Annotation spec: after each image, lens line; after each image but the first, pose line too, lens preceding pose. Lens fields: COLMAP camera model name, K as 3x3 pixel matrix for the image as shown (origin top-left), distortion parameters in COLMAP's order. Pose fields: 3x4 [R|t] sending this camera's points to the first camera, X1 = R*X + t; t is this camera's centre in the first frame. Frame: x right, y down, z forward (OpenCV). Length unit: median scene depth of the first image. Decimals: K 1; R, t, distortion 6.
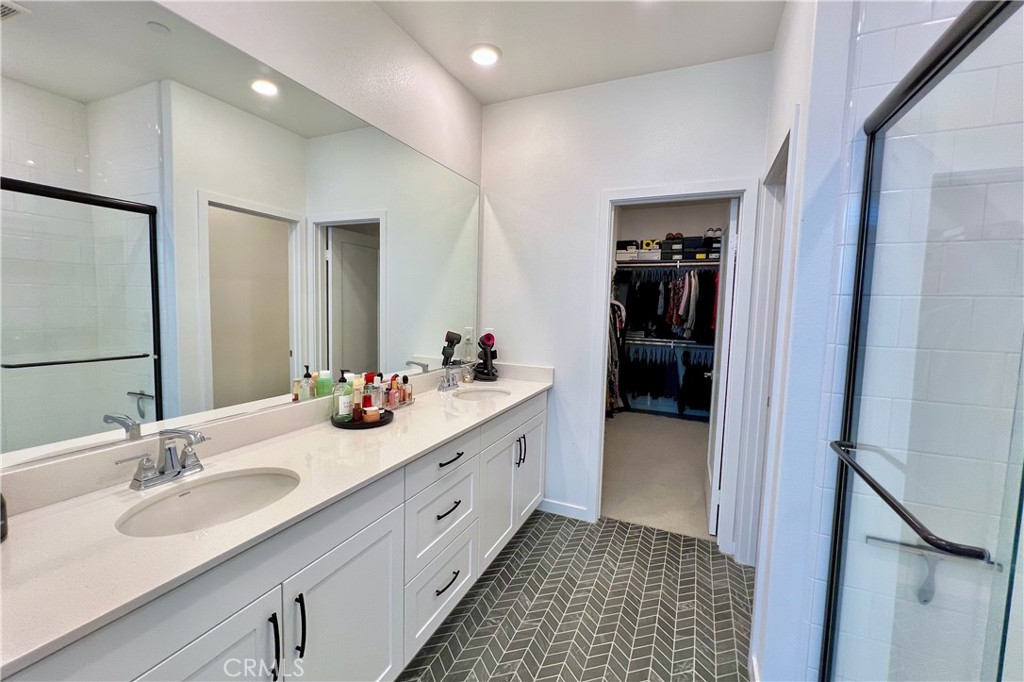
lens RADIAL K [[417.6, 0, 512.0], [0, 417.6, 341.0], [0, 0, 1]] dist [-0.000388, 0.000050]
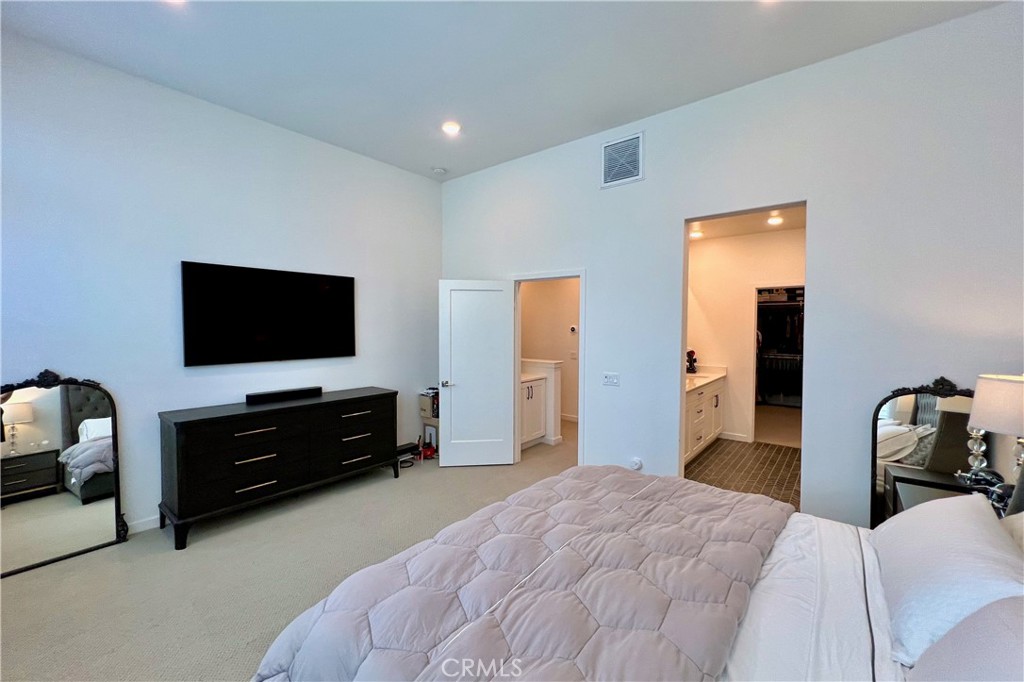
lens RADIAL K [[417.6, 0, 512.0], [0, 417.6, 341.0], [0, 0, 1]] dist [-0.000388, 0.000050]
pose [[0.965771, -0.015631, -0.258925, -0.414344], [0.002465, 0.998691, -0.051097, 0.042898], [0.259385, 0.048710, 0.964545, -1.360354]]
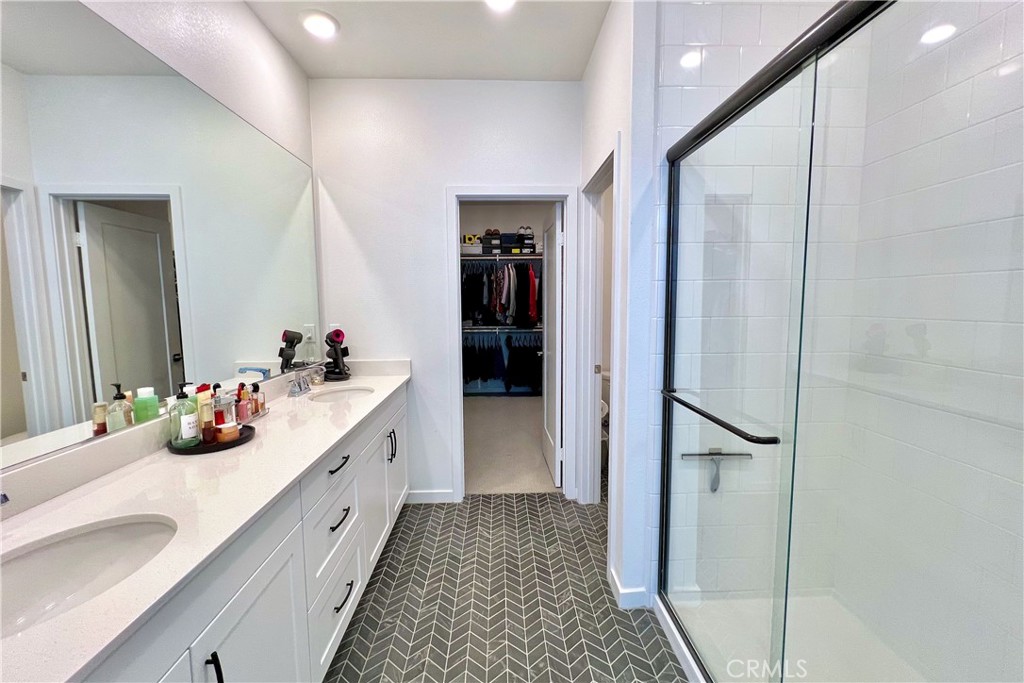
lens RADIAL K [[411.1, 0, 512.0], [0, 411.1, 341.5], [0, 0, 1]] dist [0.000070, 0.000080]
pose [[0.898009, -0.076272, 0.433316, -0.111966], [0.067979, 0.997086, 0.034625, 0.003465], [-0.434694, -0.001637, 0.900577, 0.007708]]
